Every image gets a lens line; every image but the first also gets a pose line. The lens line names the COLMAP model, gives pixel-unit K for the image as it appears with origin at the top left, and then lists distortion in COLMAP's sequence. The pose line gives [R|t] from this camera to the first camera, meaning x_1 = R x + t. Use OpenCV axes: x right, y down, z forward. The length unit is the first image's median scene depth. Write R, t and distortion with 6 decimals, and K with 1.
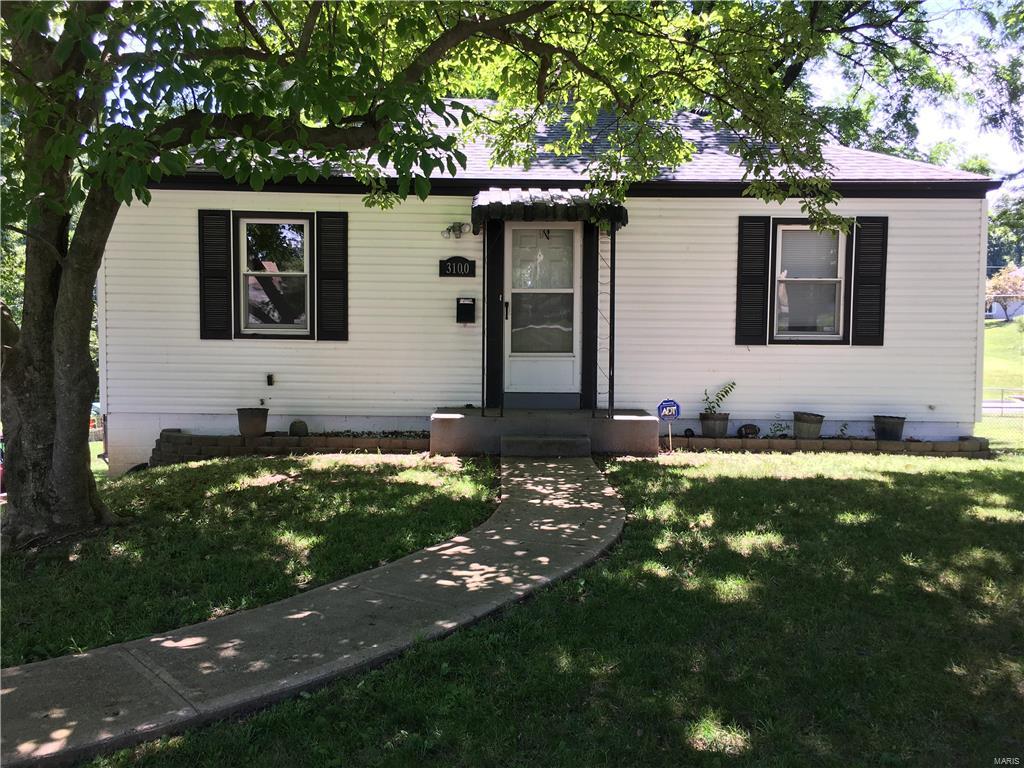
lens RADIAL K [[878.8, 0, 512.0], [0, 878.8, 384.0], [0, 0, 1]] dist [0.043485, -0.000613]
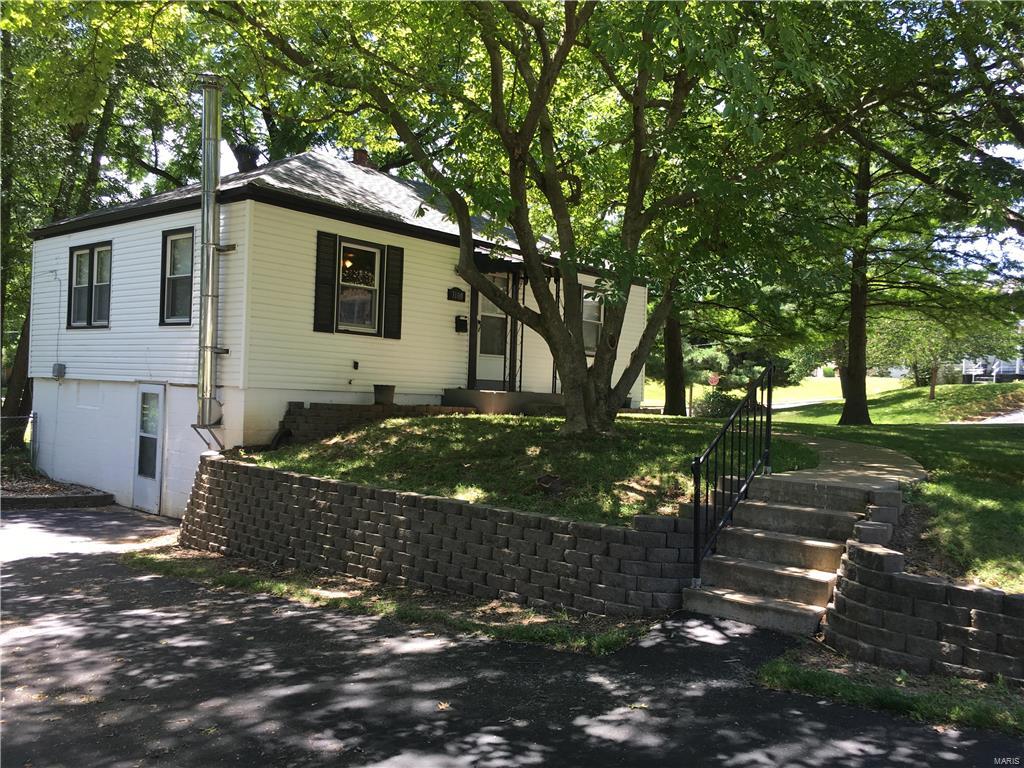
lens RADIAL K [[878.8, 0, 512.0], [0, 878.8, 384.0], [0, 0, 1]] dist [0.043485, -0.000613]
pose [[0.651635, 0.021986, 0.758214, -1.129811], [-0.034847, 0.999392, 0.000968, 0.013638], [-0.757732, -0.027052, 0.652005, -0.047913]]
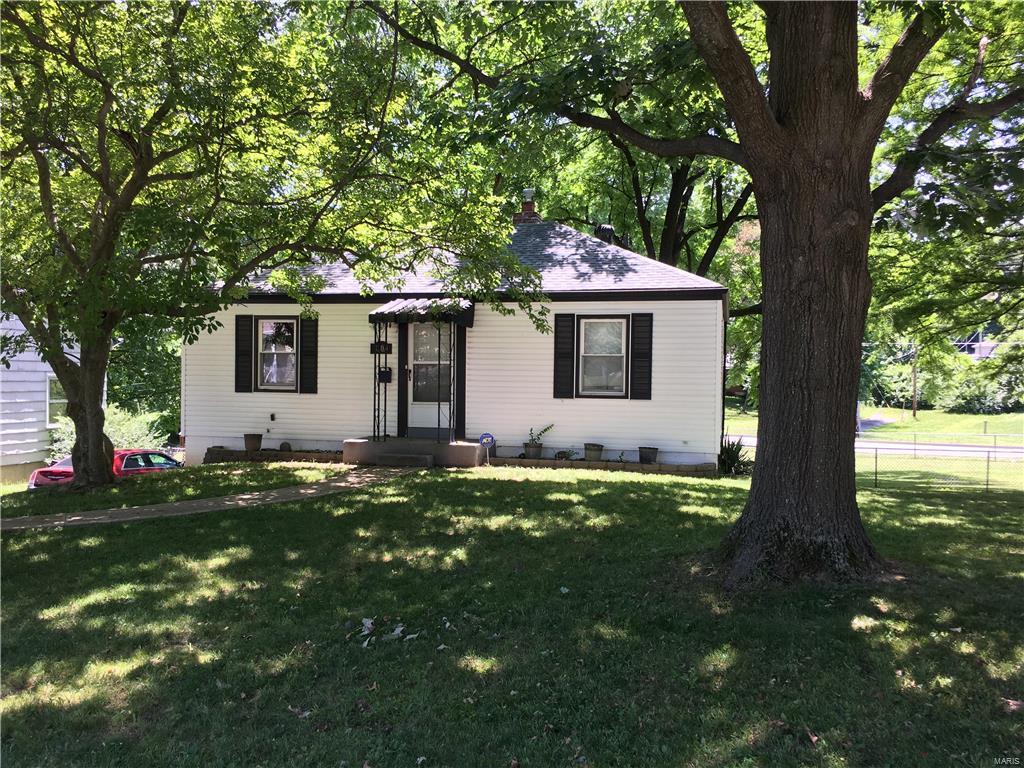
lens RADIAL K [[878.8, 0, 512.0], [0, 878.8, 384.0], [0, 0, 1]] dist [0.043485, -0.000613]
pose [[0.969969, 0.004203, -0.243191, 0.553942], [-0.014841, 0.999011, -0.041926, -0.004574], [0.242774, 0.044276, 0.969072, -0.480166]]
